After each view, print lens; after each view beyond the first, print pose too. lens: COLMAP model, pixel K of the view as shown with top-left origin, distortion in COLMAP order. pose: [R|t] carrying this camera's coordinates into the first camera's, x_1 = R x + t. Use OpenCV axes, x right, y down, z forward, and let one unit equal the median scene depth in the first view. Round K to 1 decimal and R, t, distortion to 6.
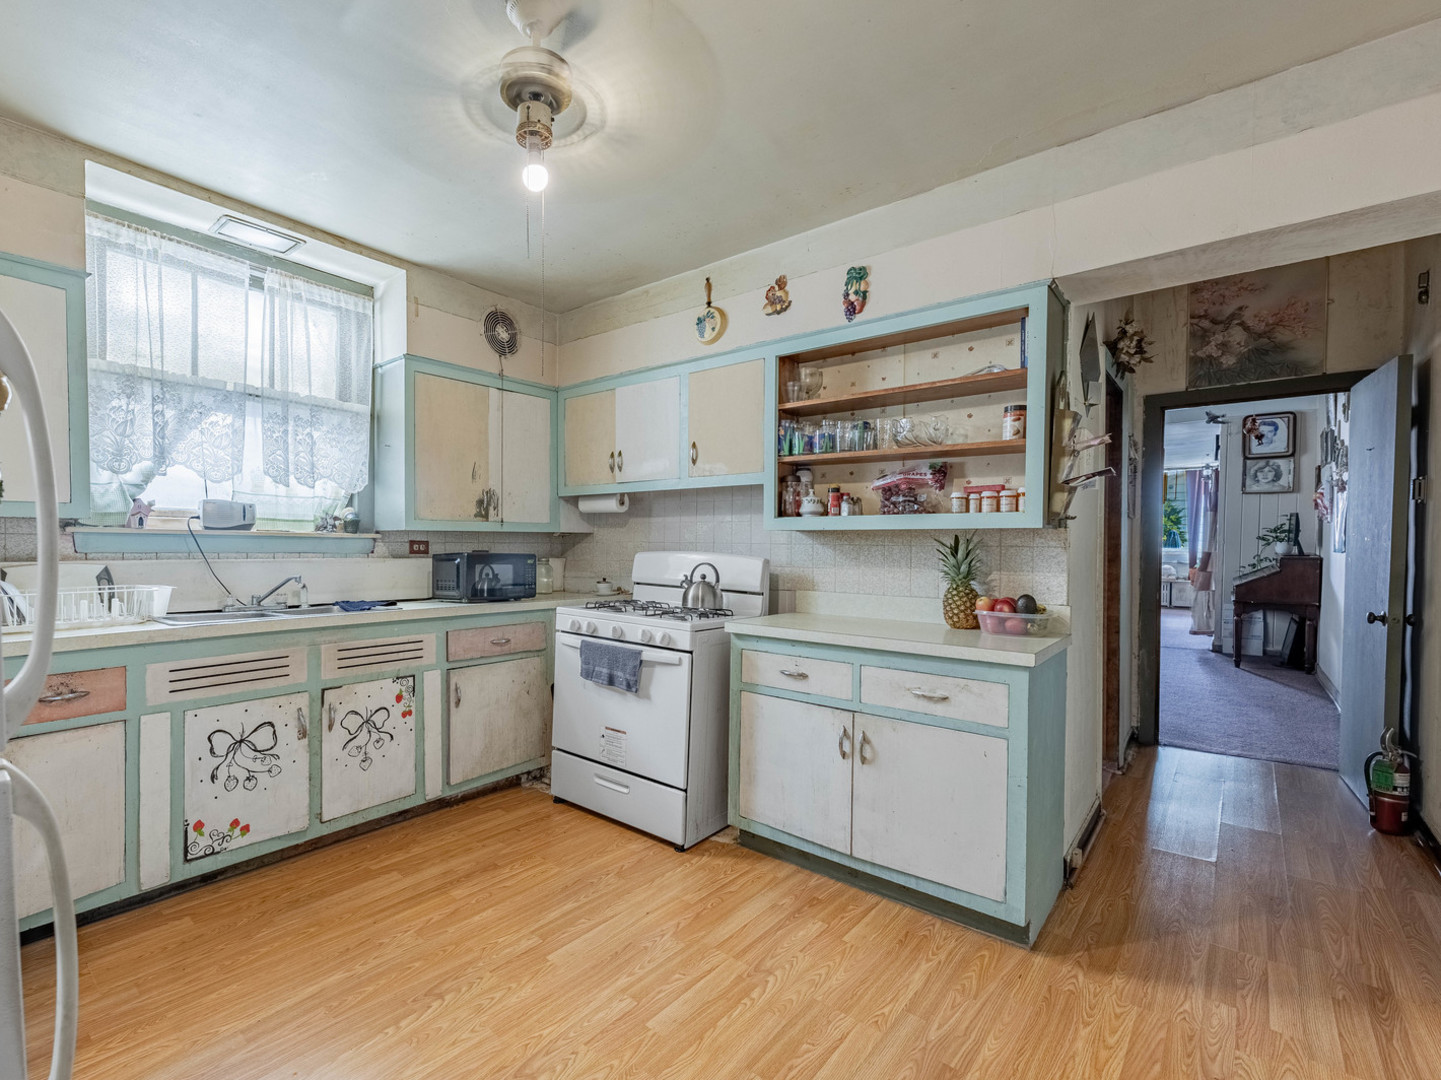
lens RADIAL K [[662.0, 0, 720.5], [0, 662.0, 540.0], [0, 0, 1]] dist [0.026231, 0.000415]
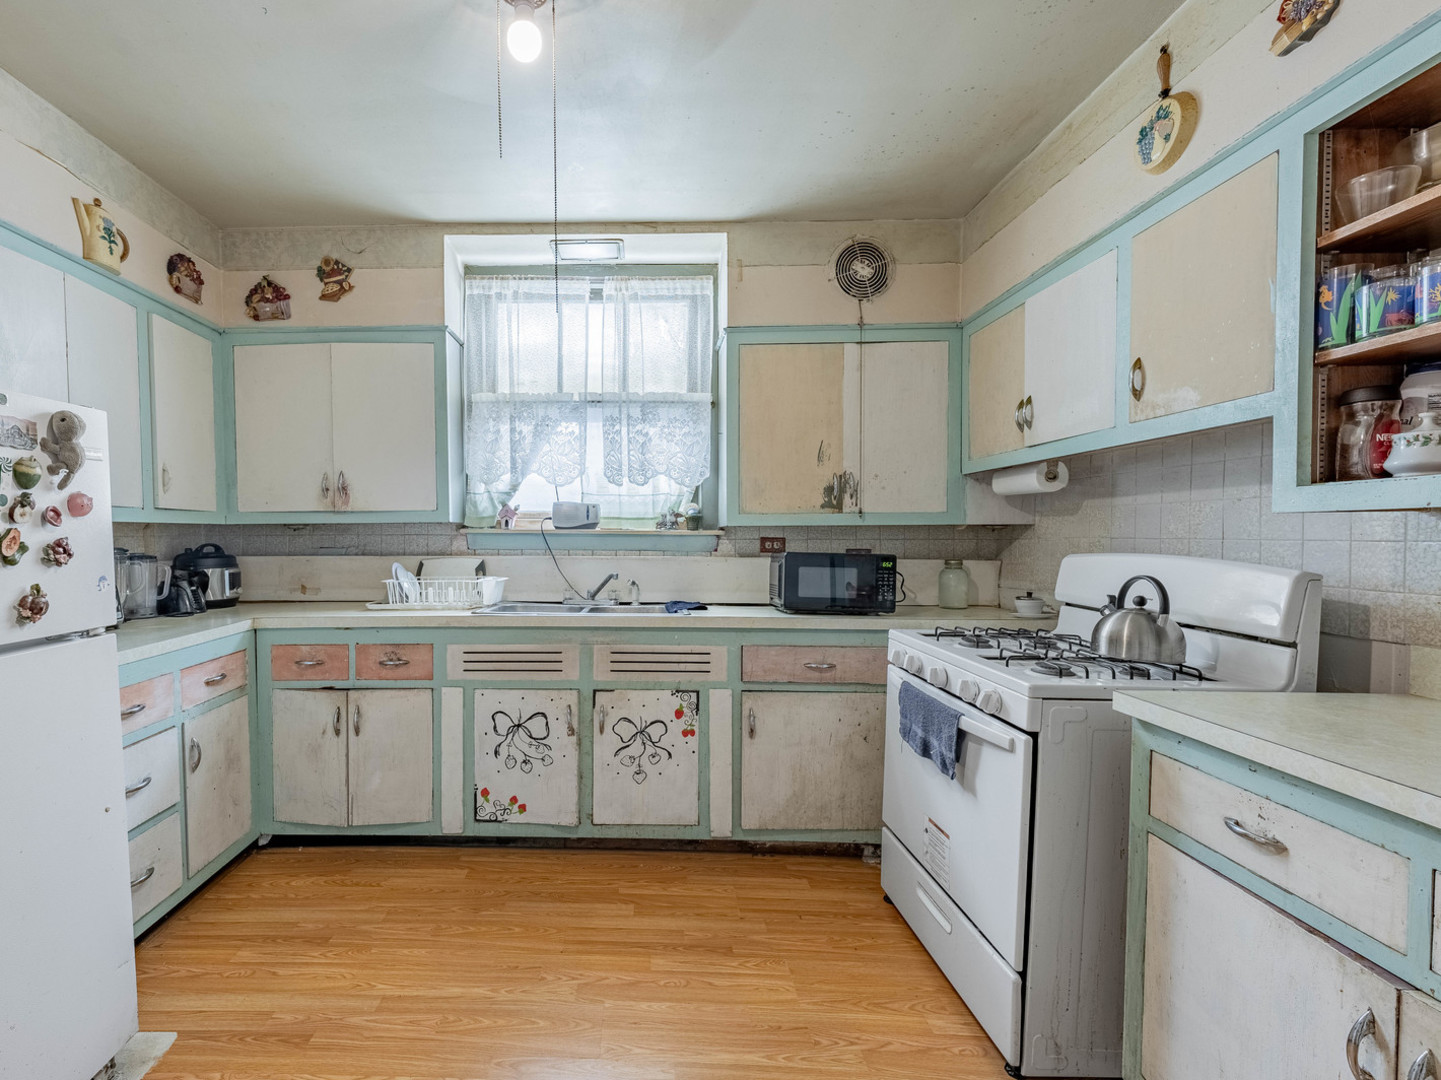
lens RADIAL K [[715.5, 0, 720.4], [0, 715.5, 543.9], [0, 0, 1]] dist [0.014659, -0.000422]
pose [[0.584981, 0.003403, -0.811040, 0.296166], [0.007899, 0.999920, 0.009892, -0.000519], [0.811009, -0.012193, 0.584907, 0.431718]]
